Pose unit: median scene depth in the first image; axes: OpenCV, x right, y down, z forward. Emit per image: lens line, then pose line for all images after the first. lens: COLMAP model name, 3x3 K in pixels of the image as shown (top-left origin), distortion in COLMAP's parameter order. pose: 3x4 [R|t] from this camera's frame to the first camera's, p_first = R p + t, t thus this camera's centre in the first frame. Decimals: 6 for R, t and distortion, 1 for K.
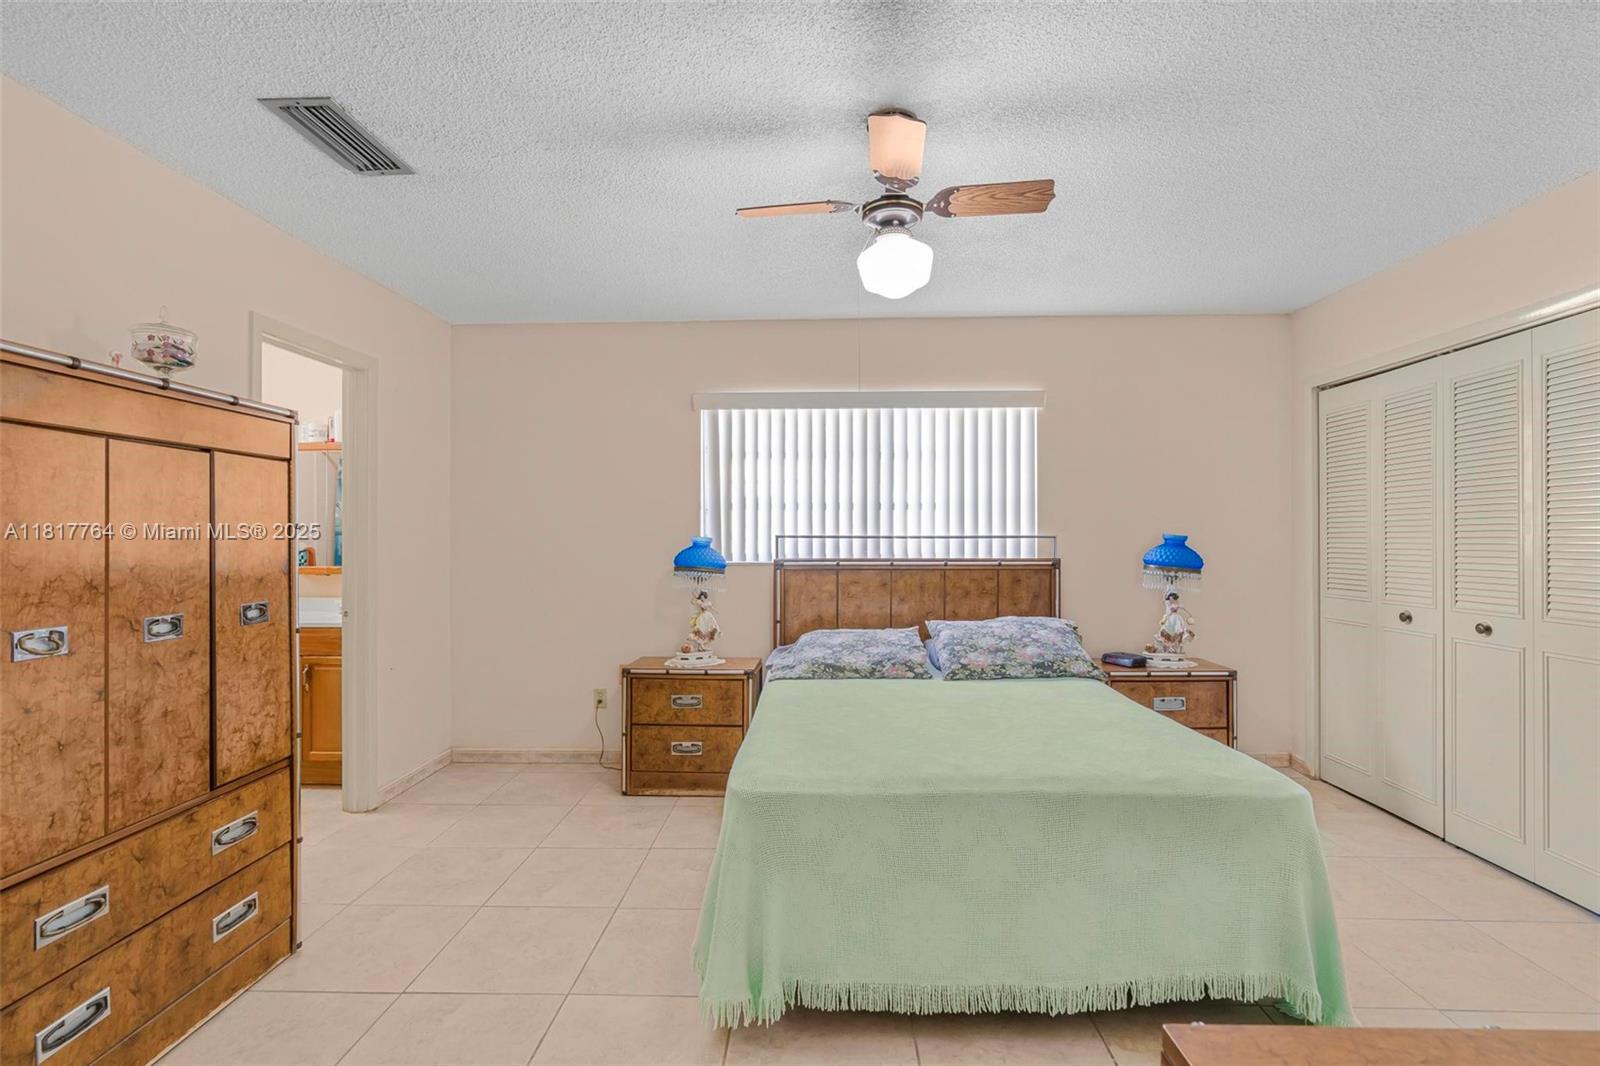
lens RADIAL K [[736.8, 0, 799.3], [0, 736.8, 535.8], [0, 0, 1]] dist [-0.003739, 0.002540]
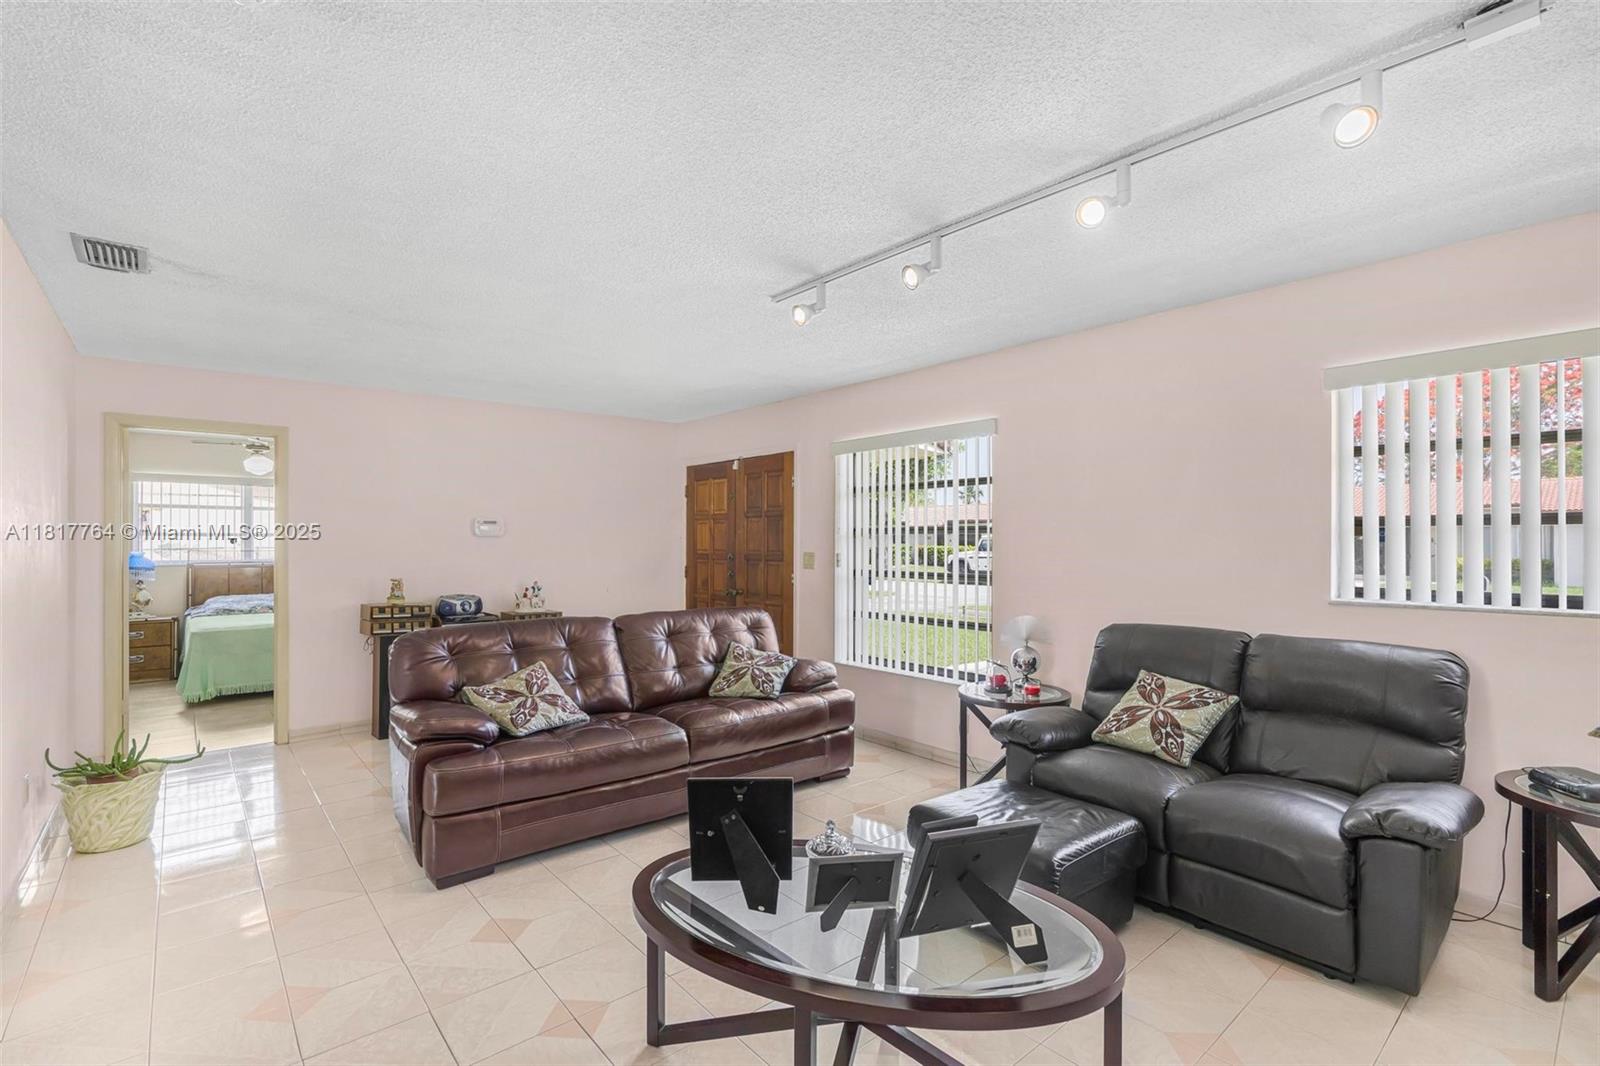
lens RADIAL K [[736.8, 0, 807.1], [0, 736.8, 532.7], [0, 0, 1]] dist [-0.003739, 0.002540]
pose [[0.740539, -0.003543, 0.672004, -0.140820], [0.001641, 0.999993, 0.003464, -0.055460], [-0.672011, -0.001462, 0.740539, -1.687464]]
